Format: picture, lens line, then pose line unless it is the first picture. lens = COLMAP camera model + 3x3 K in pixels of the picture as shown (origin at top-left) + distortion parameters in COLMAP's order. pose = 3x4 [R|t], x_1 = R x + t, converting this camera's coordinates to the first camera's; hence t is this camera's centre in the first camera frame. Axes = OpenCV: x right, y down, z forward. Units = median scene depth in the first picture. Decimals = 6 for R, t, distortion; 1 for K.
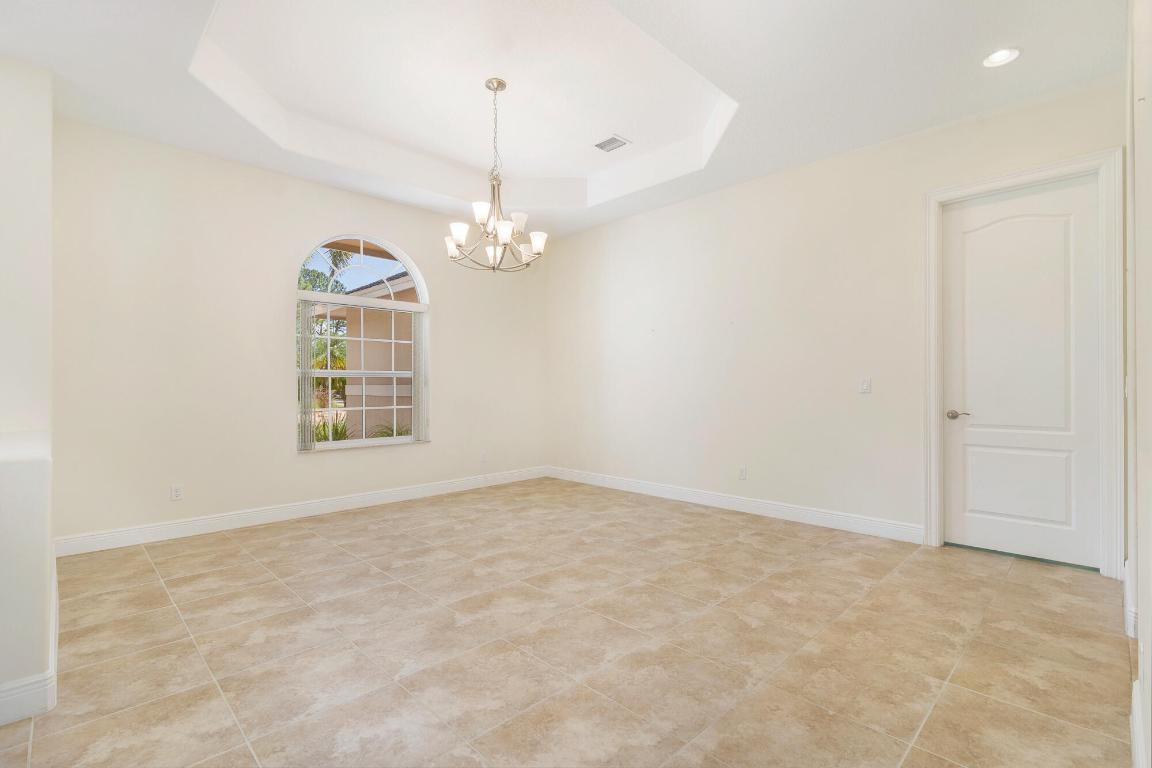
lens RADIAL K [[528.9, 0, 565.5], [0, 528.9, 384.5], [0, 0, 1]] dist [0.000986, -0.001362]
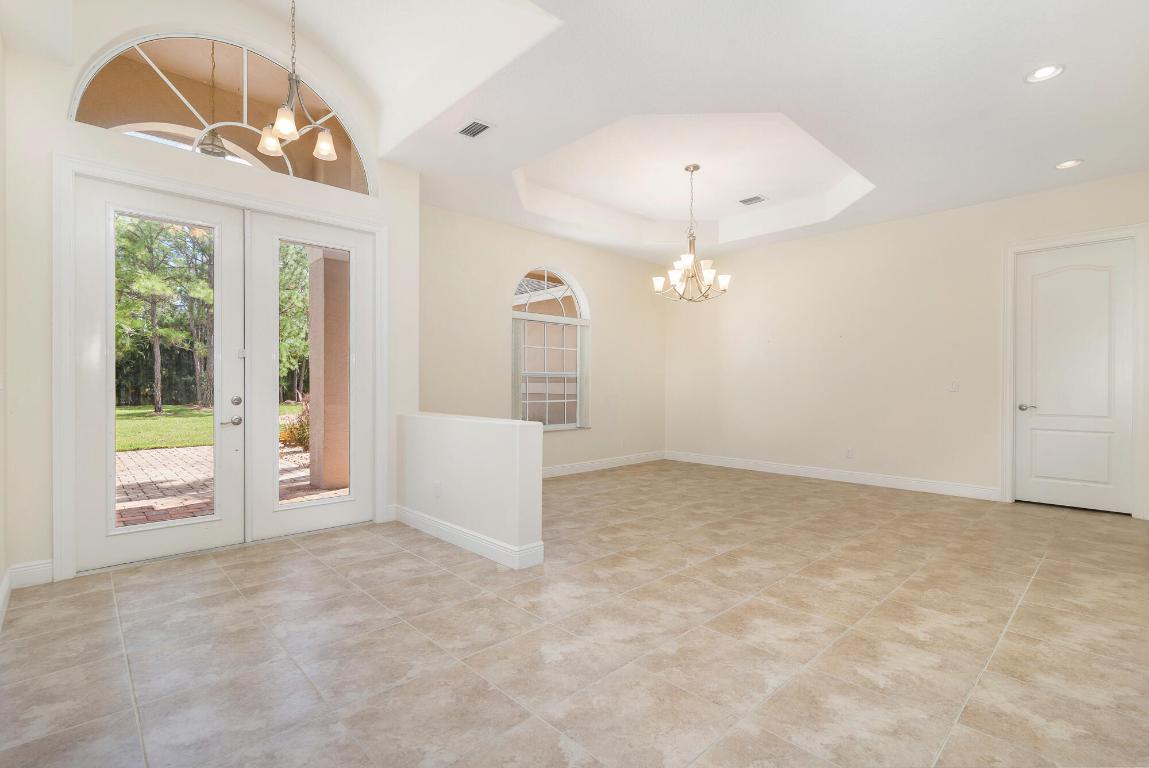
lens RADIAL K [[527.5, 0, 574.0], [0, 527.5, 384.4], [0, 0, 1]] dist [0.000986, -0.001362]
pose [[0.999855, 0.004976, -0.016284, -0.418525], [-0.004958, 0.999987, 0.001176, 0.003795], [0.016290, -0.001095, 0.999867, -0.395180]]
